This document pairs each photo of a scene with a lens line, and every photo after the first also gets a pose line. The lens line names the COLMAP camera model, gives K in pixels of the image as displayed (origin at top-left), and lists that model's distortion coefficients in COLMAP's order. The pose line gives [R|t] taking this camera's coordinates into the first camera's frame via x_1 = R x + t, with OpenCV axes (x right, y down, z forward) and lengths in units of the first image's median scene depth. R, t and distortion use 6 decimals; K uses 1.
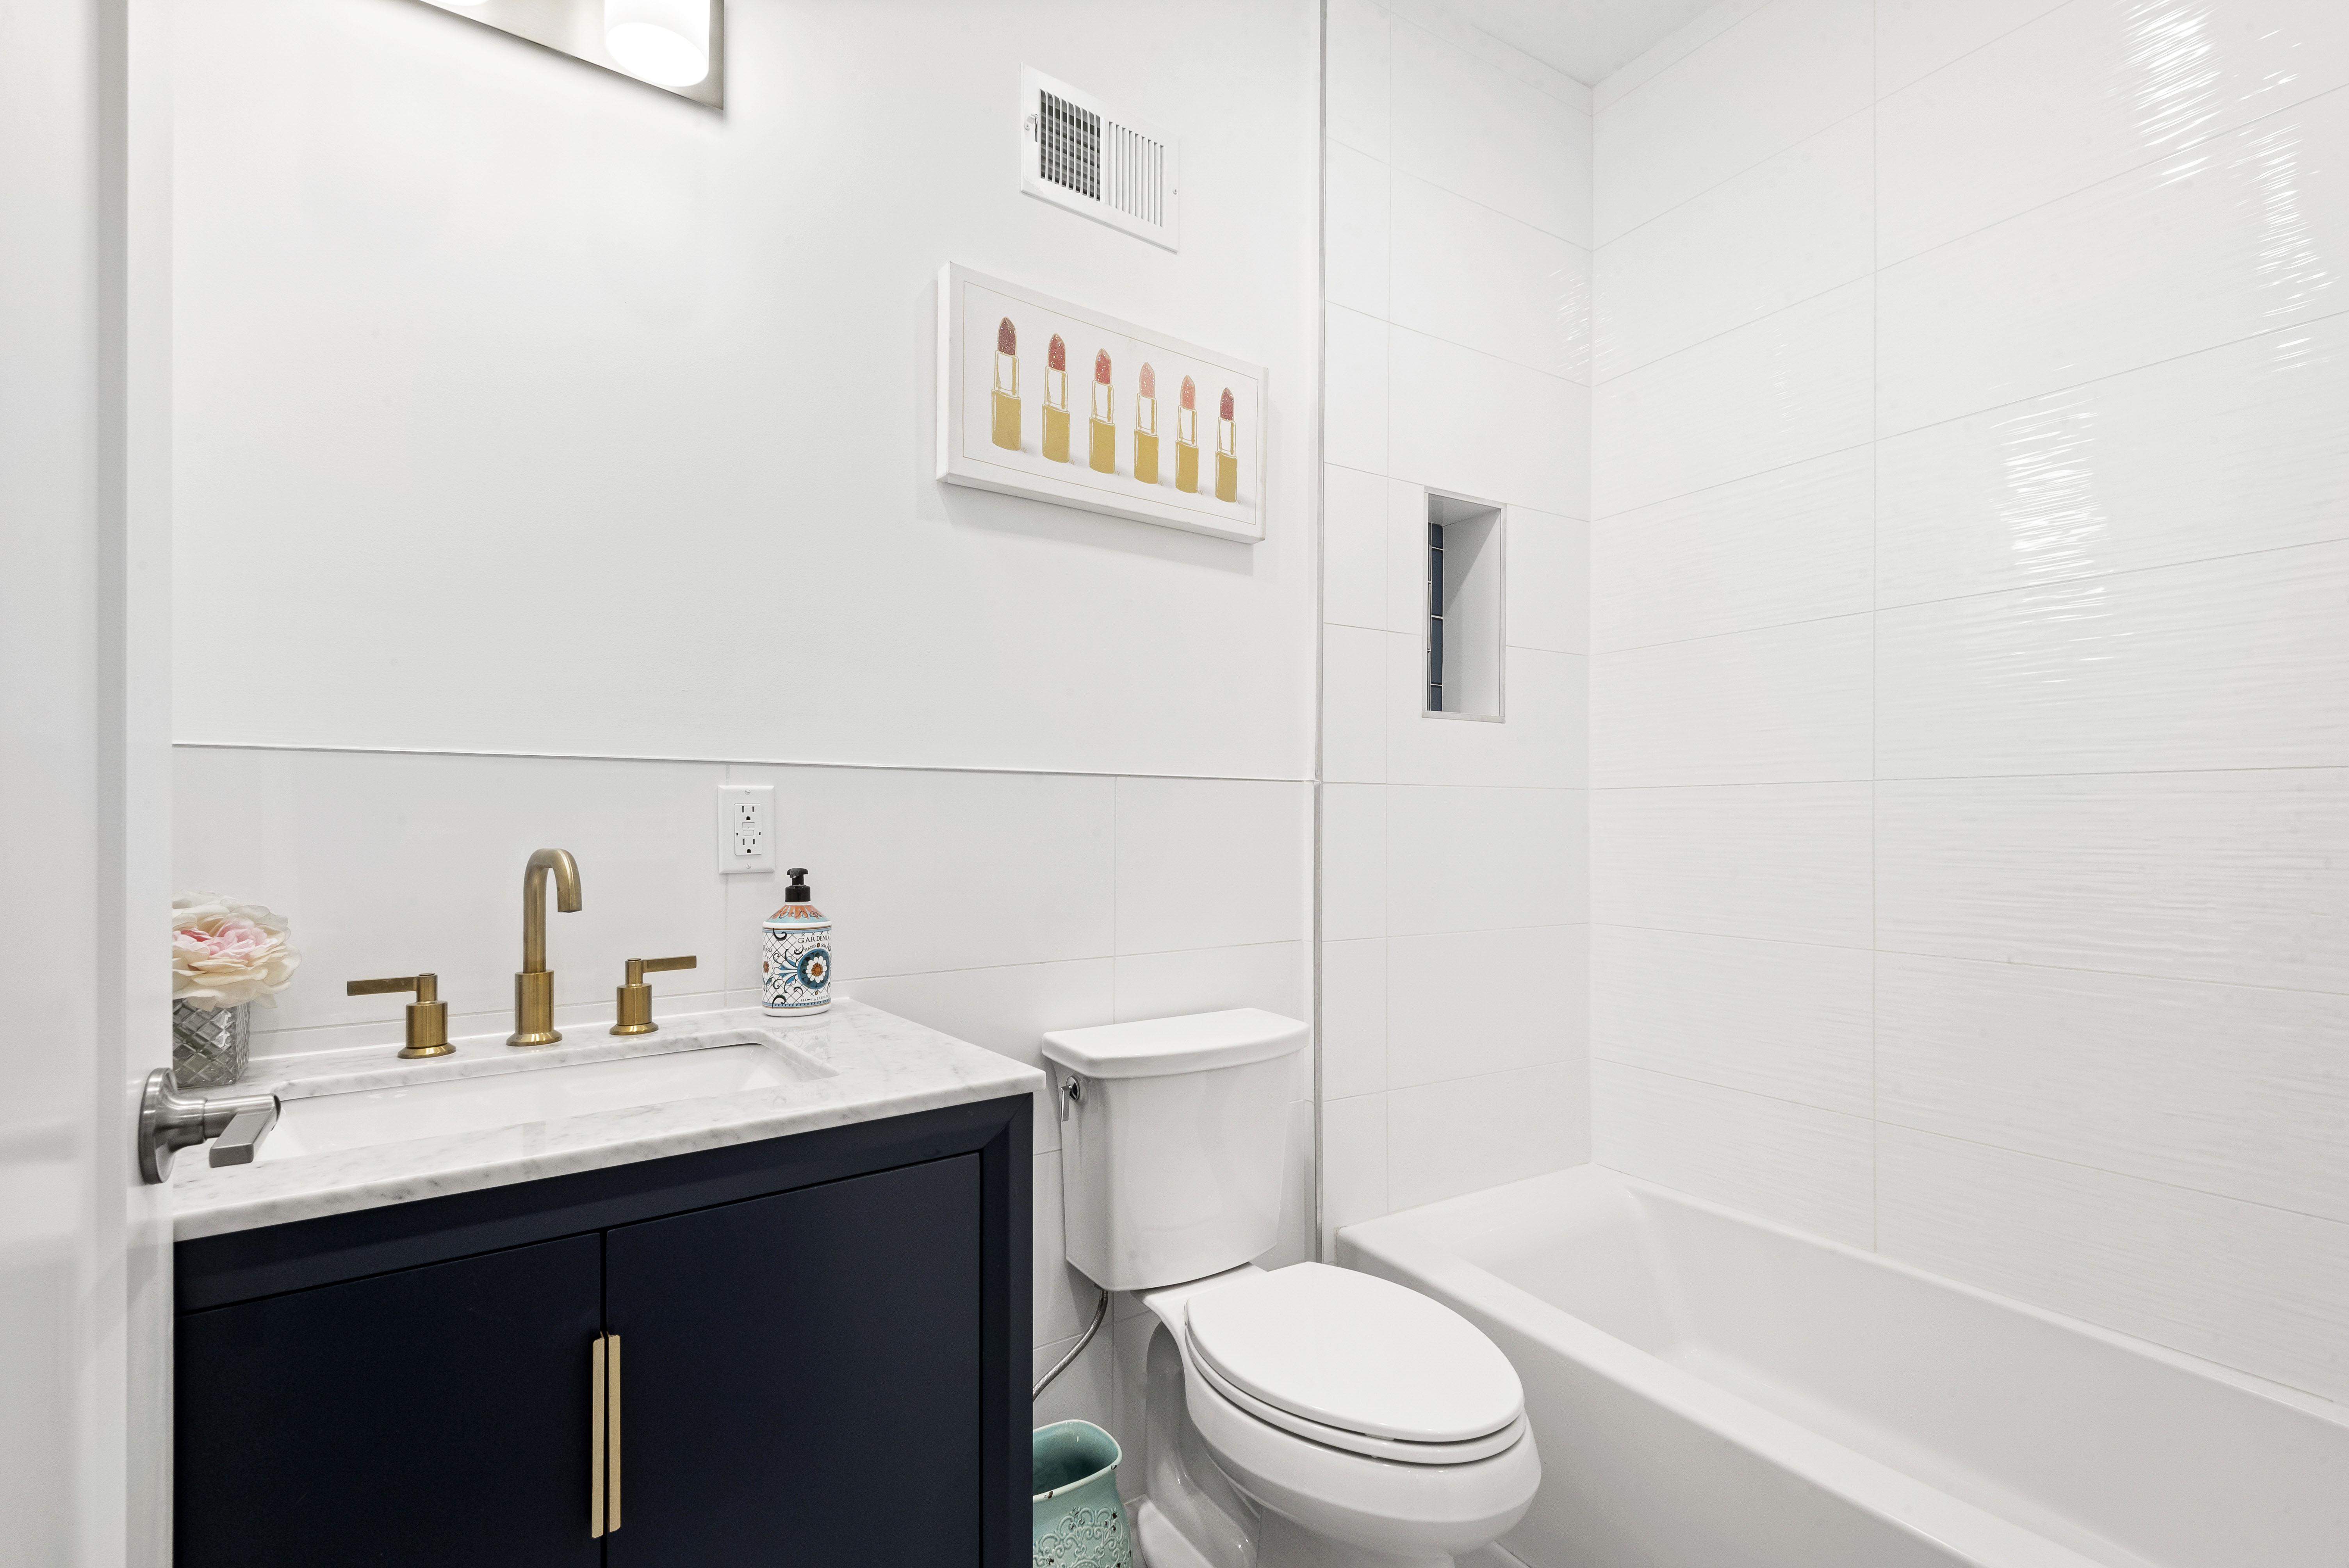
lens RADIAL K [[1074.3, 0, 1186.1], [0, 1074.3, 811.2], [0, 0, 1]] dist [0.025620, -0.015453]
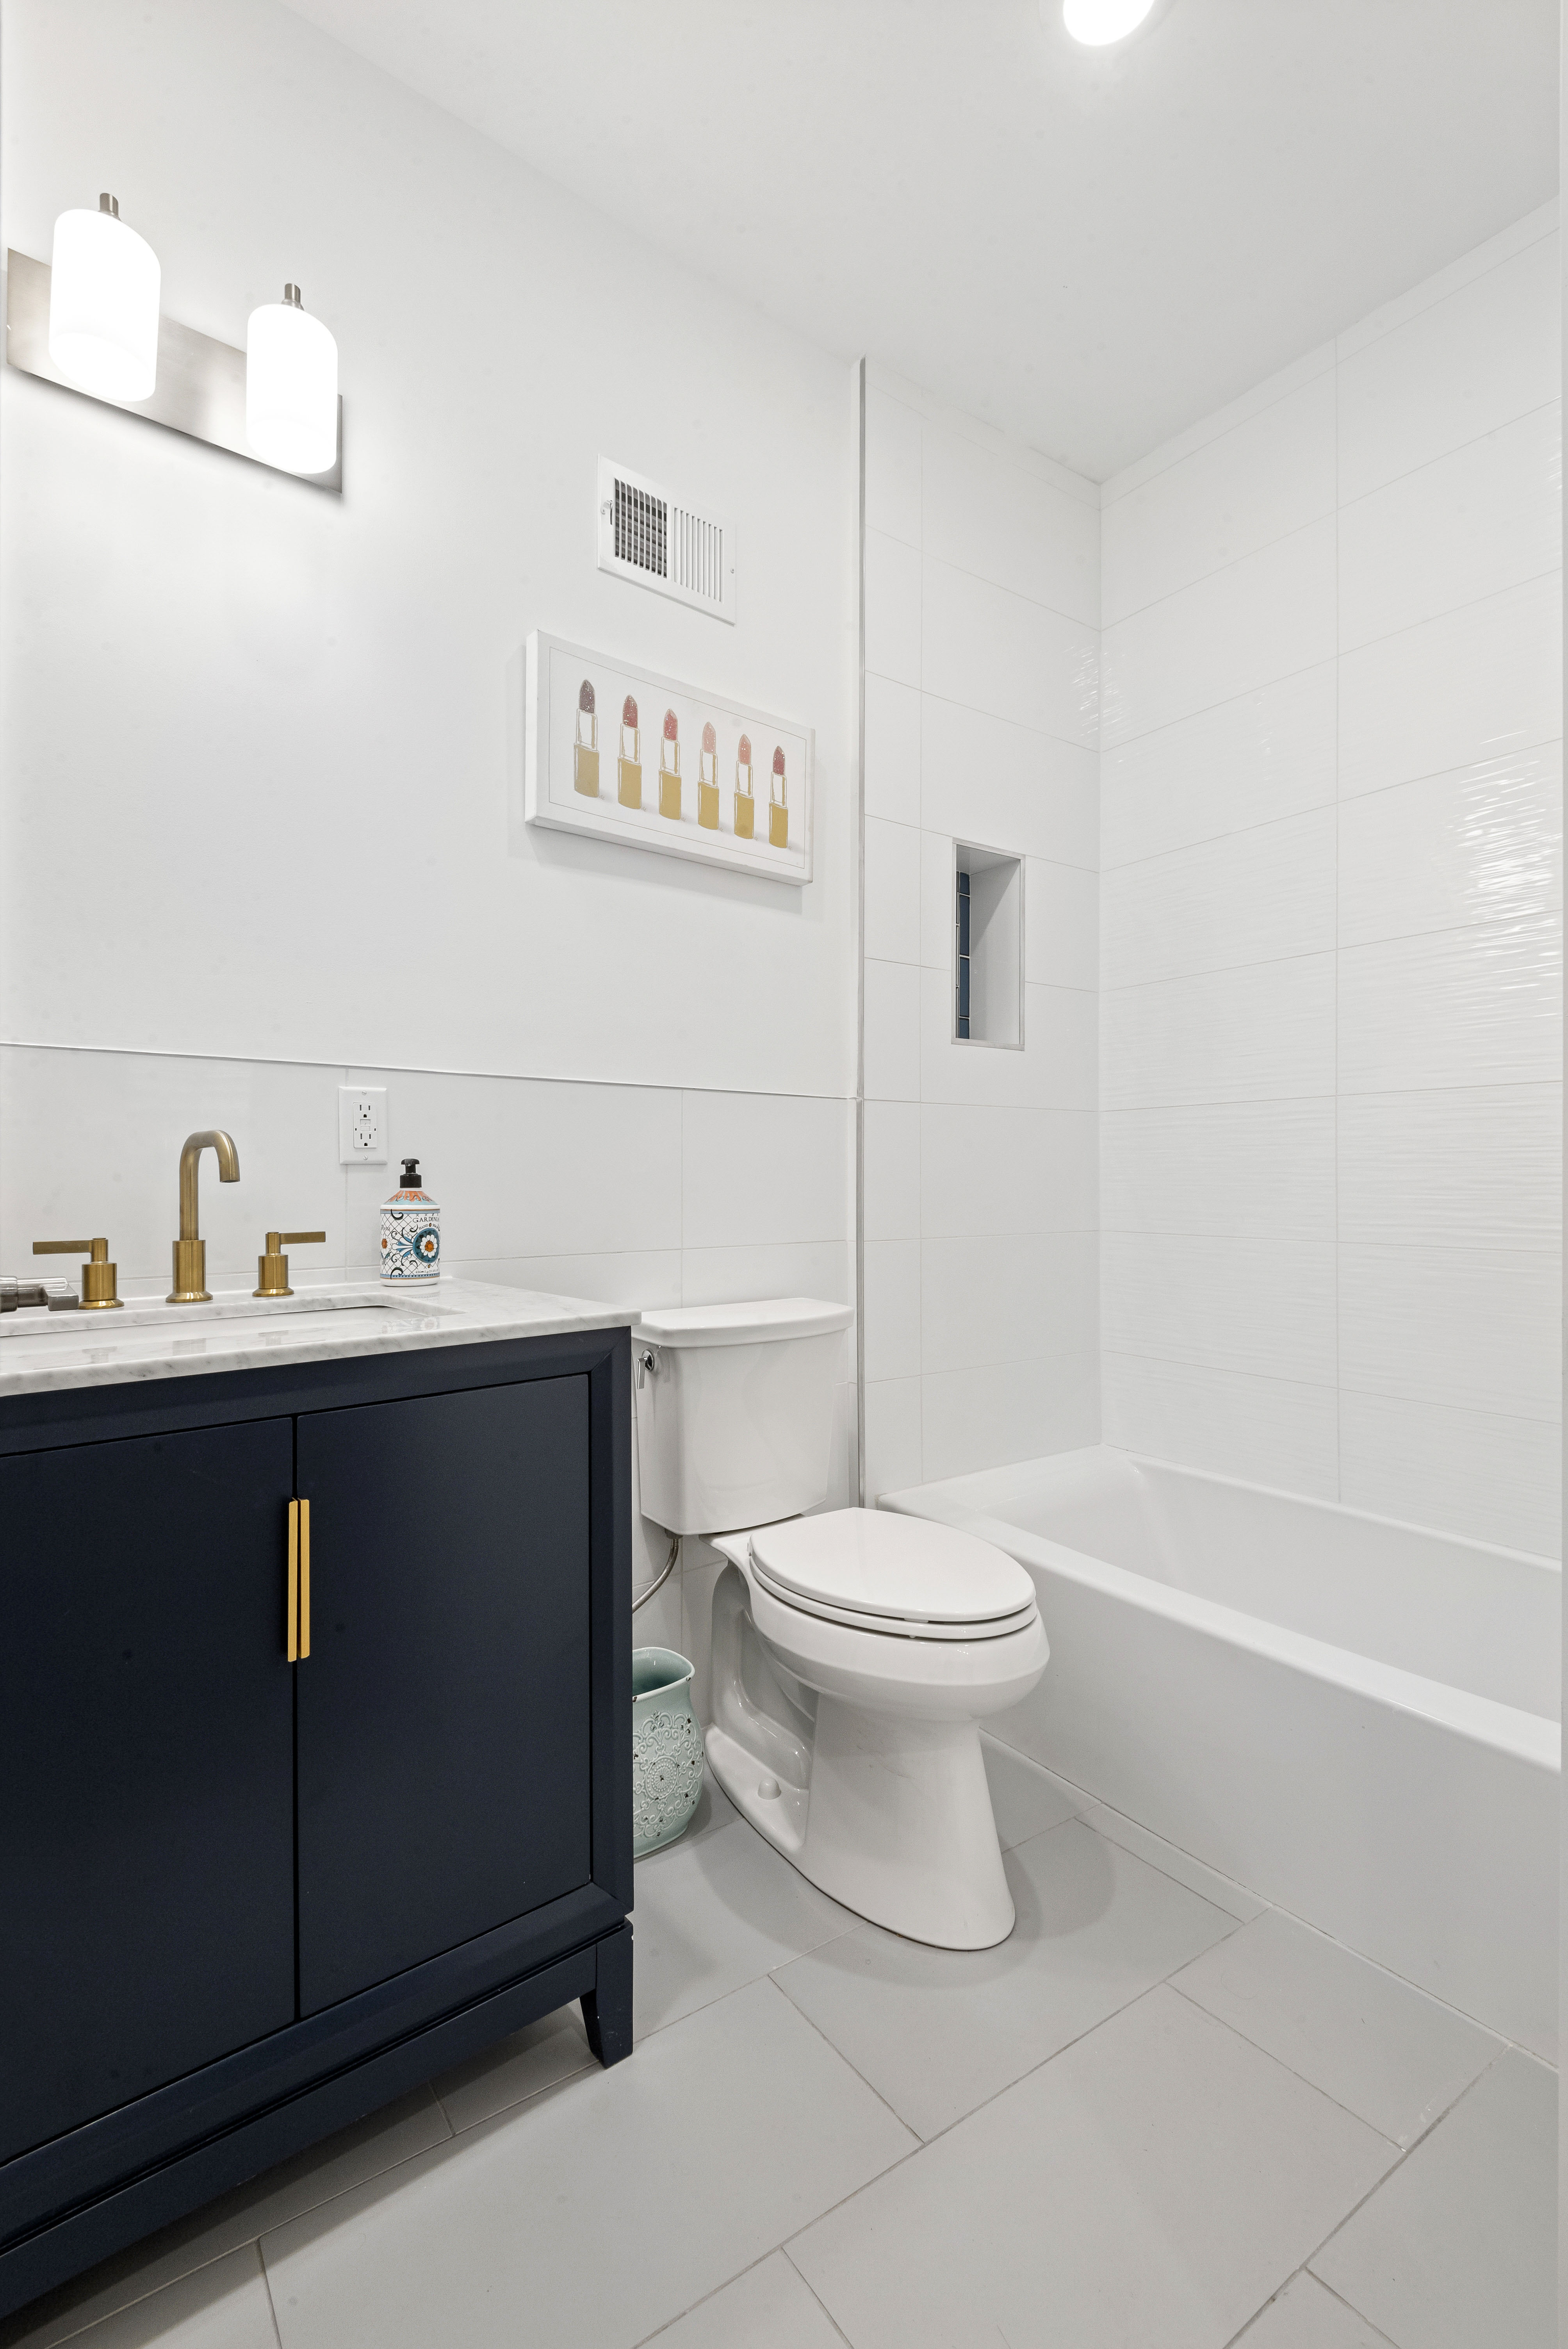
lens RADIAL K [[1074.3, 0, 778.3], [0, 1074.3, 1174.4], [0, 0, 1]] dist [0.025620, -0.015453]
pose [[0.998515, -0.003517, 0.054357, -0.029183], [0.003489, 0.999994, 0.000603, 0.062091], [-0.054358, -0.000413, 0.998521, -0.143285]]
